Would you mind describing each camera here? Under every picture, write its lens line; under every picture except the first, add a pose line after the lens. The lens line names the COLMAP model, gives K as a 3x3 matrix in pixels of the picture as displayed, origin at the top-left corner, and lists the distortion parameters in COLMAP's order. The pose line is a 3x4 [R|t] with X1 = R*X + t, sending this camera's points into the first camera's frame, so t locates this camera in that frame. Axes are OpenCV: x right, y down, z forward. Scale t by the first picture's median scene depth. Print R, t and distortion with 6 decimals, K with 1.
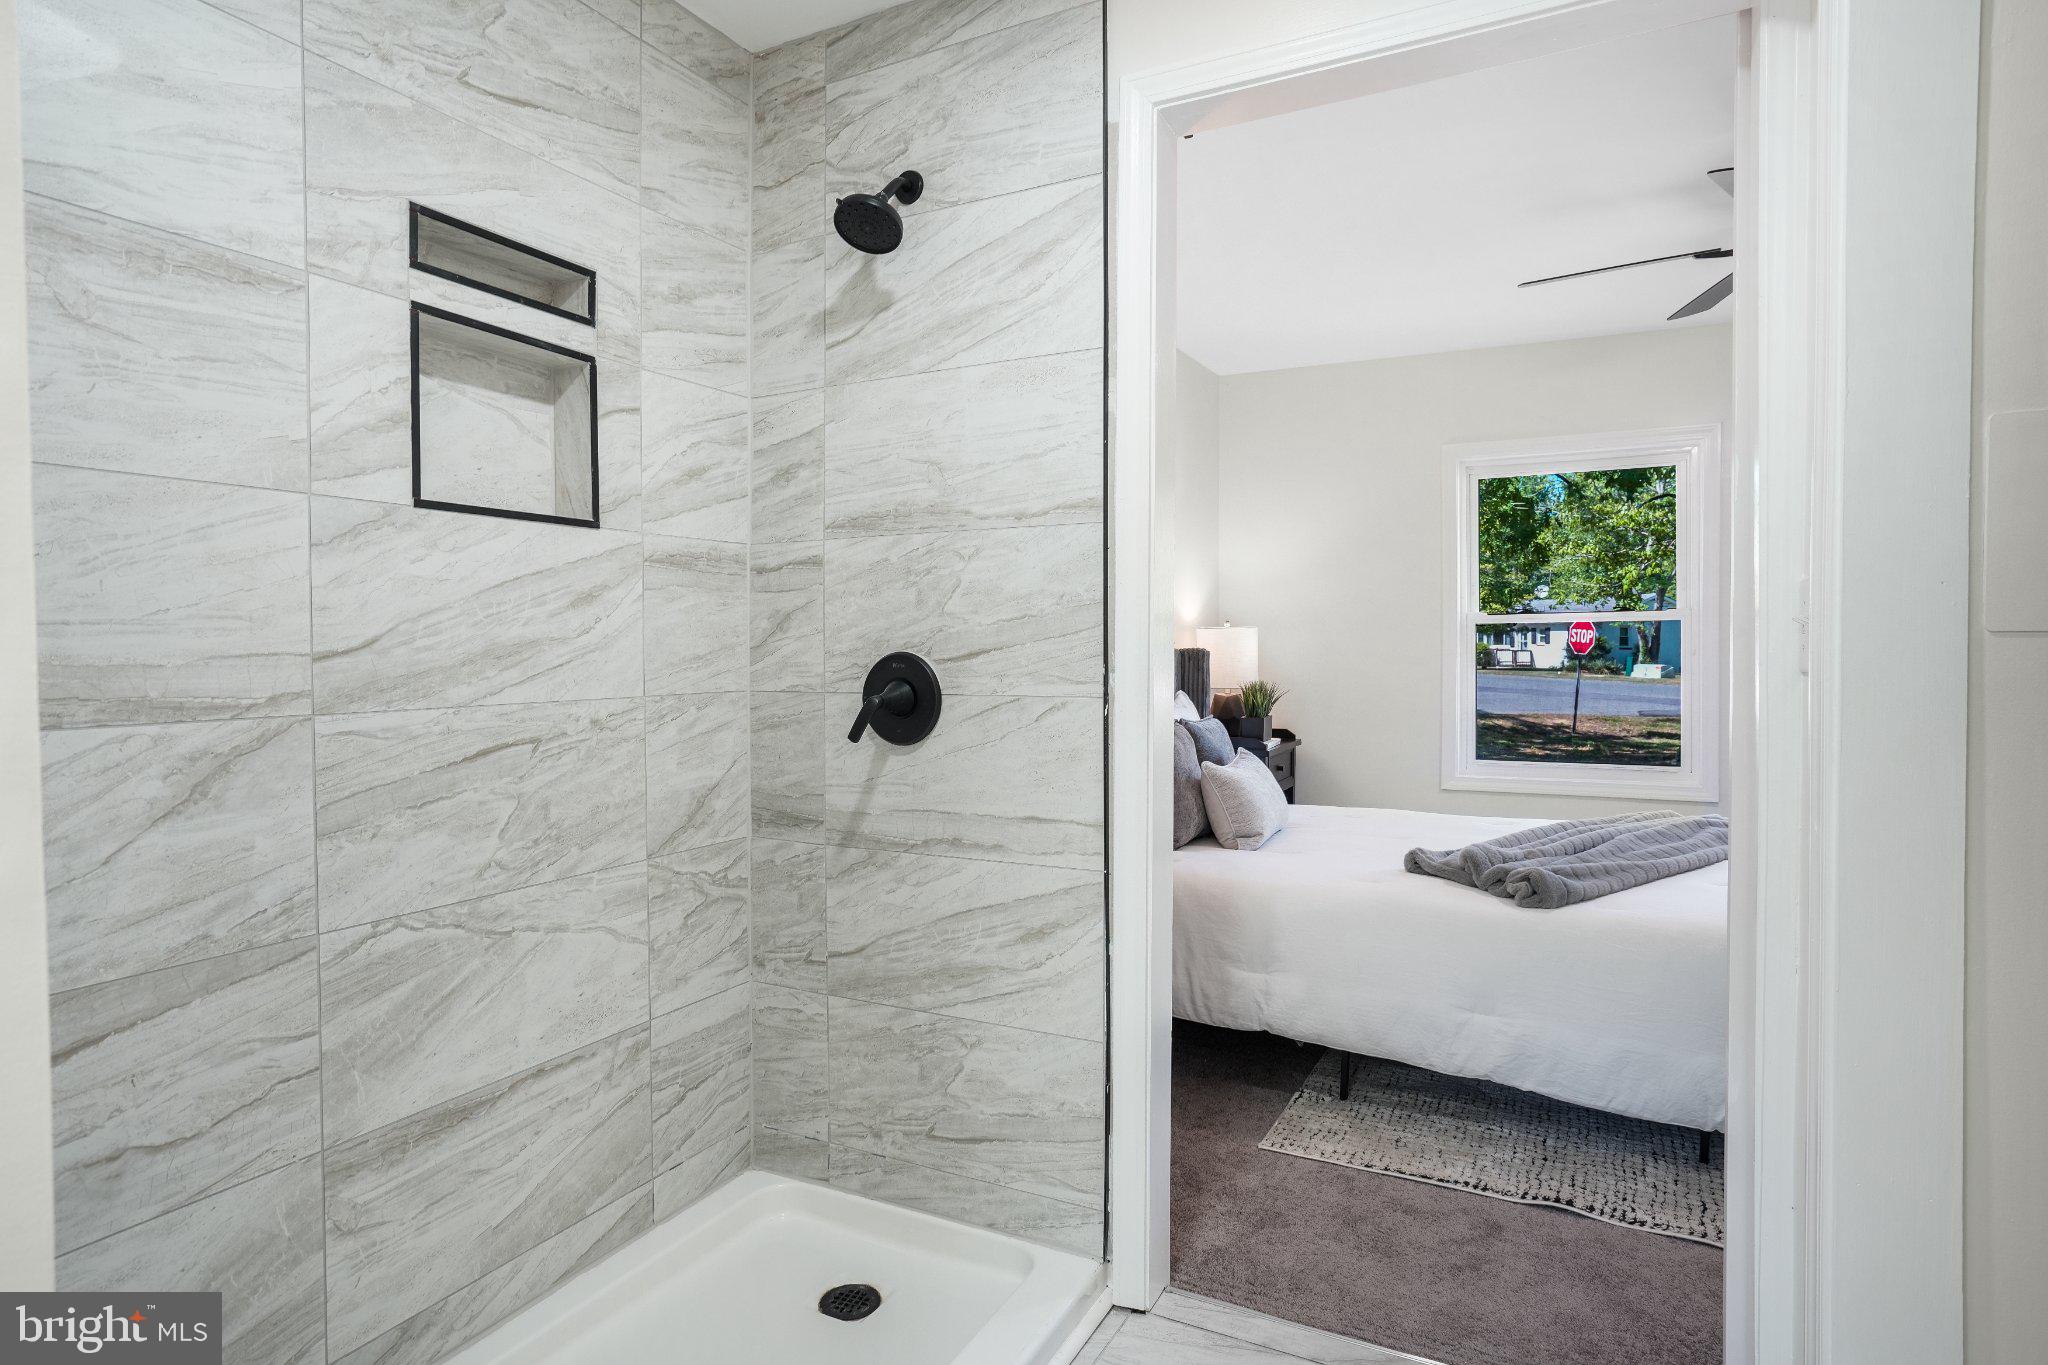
lens RADIAL K [[1119.5, 0, 1024.0], [0, 1119.5, 682.5], [0, 0, 1]] dist [0.005659, 0.001441]
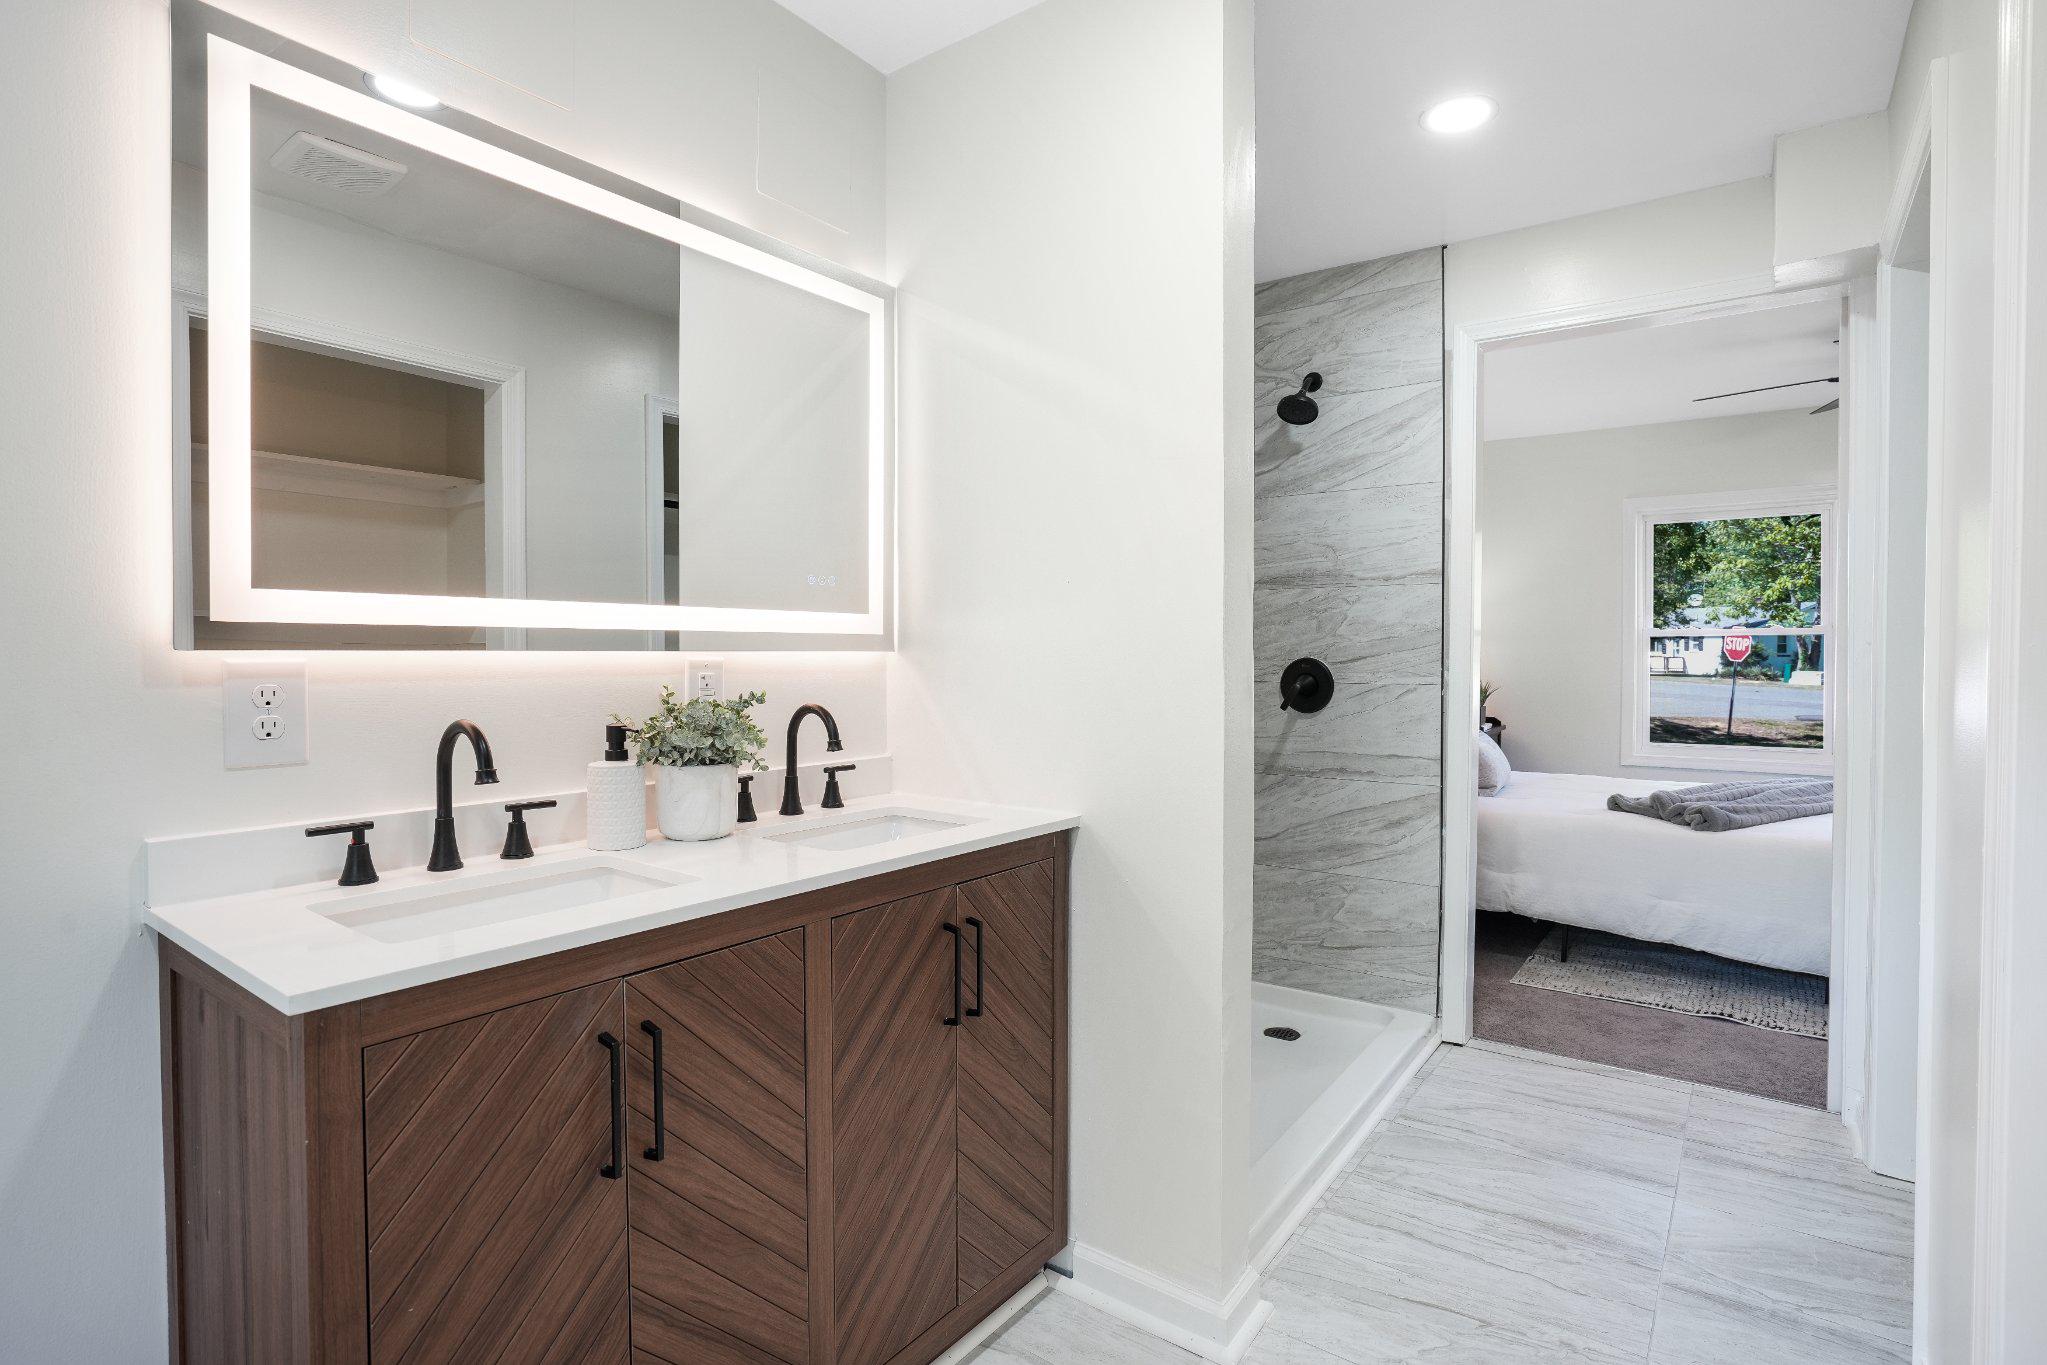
lens RADIAL K [[1077.2, 0, 1023.5], [0, 1077.2, 682.5], [0, 0, 1]] dist [-0.002840, 0.017502]
pose [[0.992563, 0.007371, -0.121507, -0.327614], [-0.007702, 0.999968, -0.002257, 0.016511], [0.121486, 0.003176, 0.992588, -0.646724]]
